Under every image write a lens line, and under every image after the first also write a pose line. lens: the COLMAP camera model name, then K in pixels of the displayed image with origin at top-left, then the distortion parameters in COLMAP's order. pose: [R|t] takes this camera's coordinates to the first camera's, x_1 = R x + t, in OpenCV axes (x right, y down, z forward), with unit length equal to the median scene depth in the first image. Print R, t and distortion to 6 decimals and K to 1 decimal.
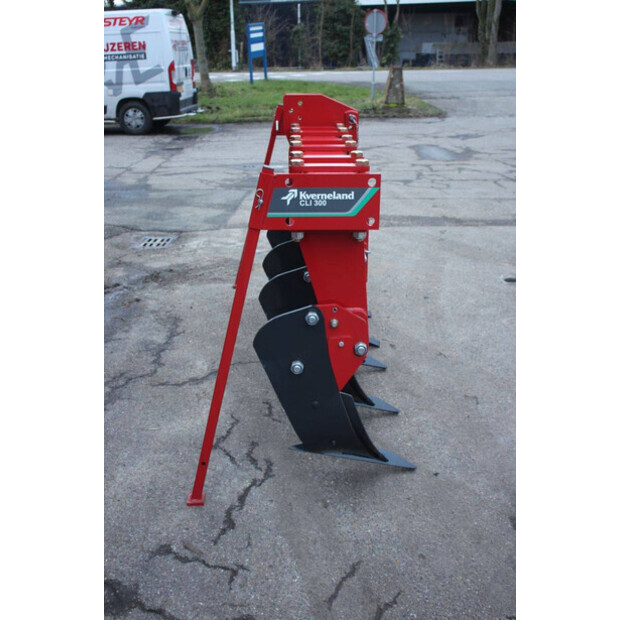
lens RADIAL K [[669.3, 0, 310.5], [0, 669.3, 310.0], [0, 0, 1]] dist [-0.010040, 0.000000]
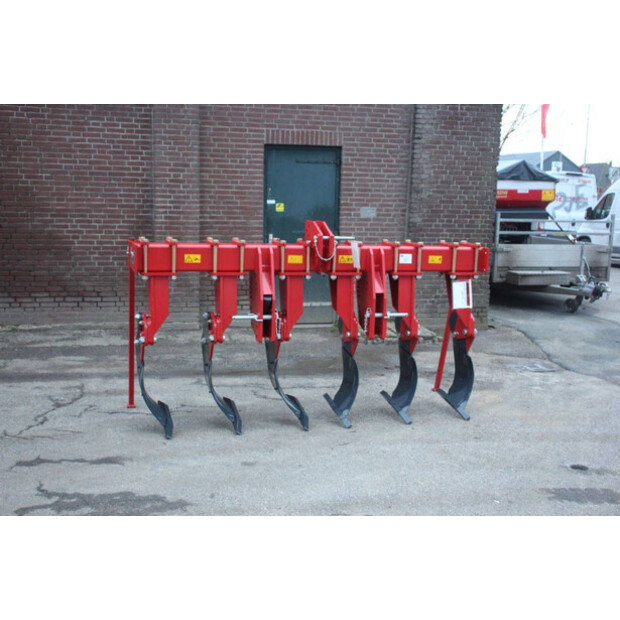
lens RADIAL K [[802.0, 0, 309.8], [0, 802.0, 309.2], [0, 0, 1]] dist [0.048953, 0.000000]
pose [[0.278377, 0.161876, -0.946732, 1.378429], [-0.381433, 0.923266, 0.045707, -0.177252], [0.881484, 0.348392, 0.318761, 0.406604]]
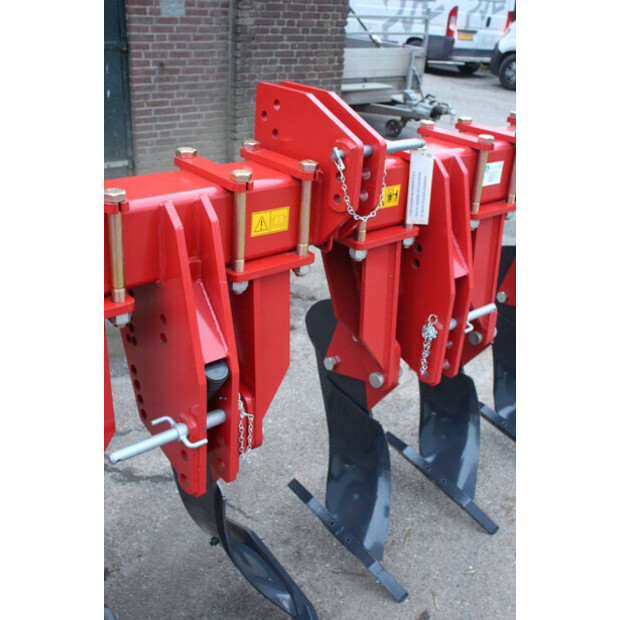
lens RADIAL K [[693.2, 0, 307.6], [0, 693.2, 312.2], [0, 0, 1]] dist [0.013690, 0.000000]
pose [[0.642176, 0.378269, -0.666725, 0.323540], [-0.342521, 0.919705, 0.191889, -0.218828], [0.685776, 0.105141, 0.720178, 0.540289]]
